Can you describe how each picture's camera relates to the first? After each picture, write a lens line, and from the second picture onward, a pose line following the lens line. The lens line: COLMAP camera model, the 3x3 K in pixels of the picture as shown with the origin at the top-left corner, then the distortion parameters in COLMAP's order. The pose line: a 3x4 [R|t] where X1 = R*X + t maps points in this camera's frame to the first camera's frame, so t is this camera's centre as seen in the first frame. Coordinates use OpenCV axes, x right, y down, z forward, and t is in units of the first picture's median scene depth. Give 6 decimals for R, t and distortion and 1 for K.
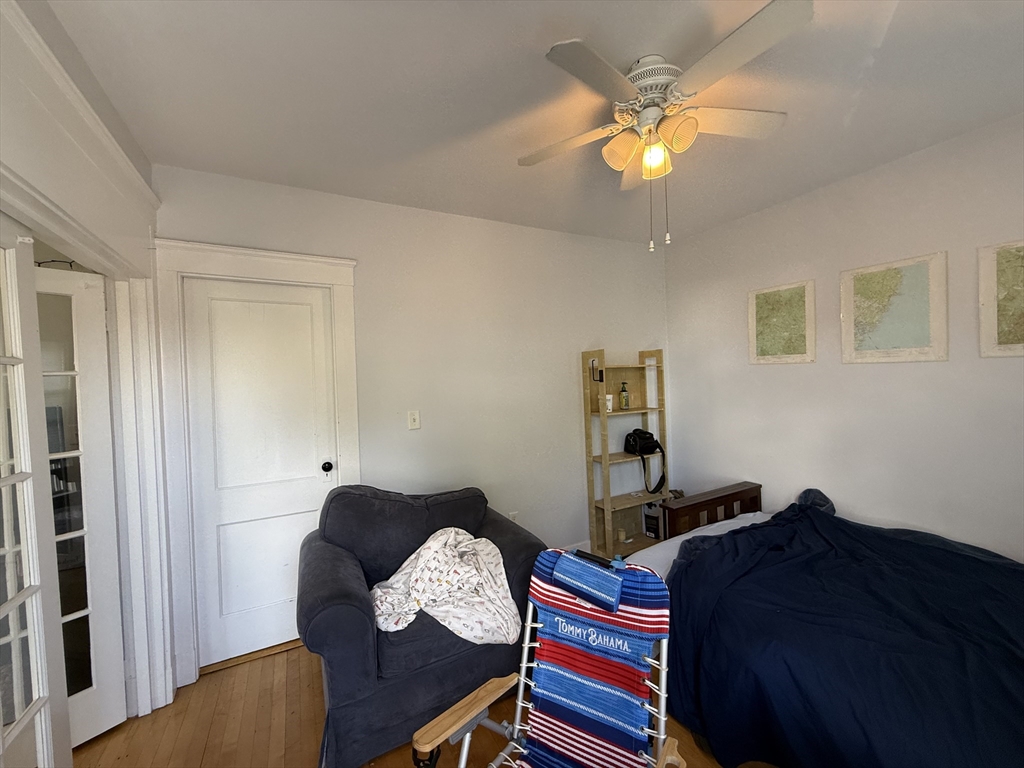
lens RADIAL K [[408.5, 0, 512.6], [0, 408.5, 384.4], [0, 0, 1]] dist [-0.001127, -0.000108]
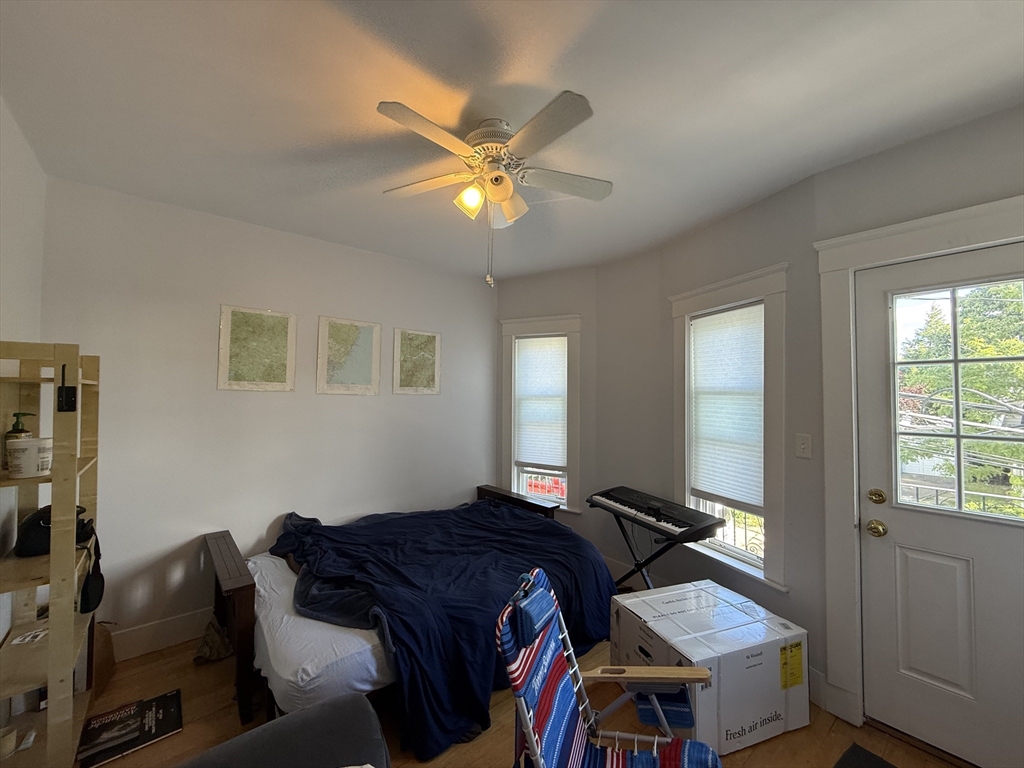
lens RADIAL K [[408.5, 0, 512.5], [0, 408.5, 386.6], [0, 0, 1]] dist [-0.001127, -0.000108]
pose [[-0.227633, 0.056506, 0.972106, -0.413522], [0.018715, 0.998384, -0.053651, 0.000895], [-0.973567, 0.005980, -0.228323, 0.671337]]
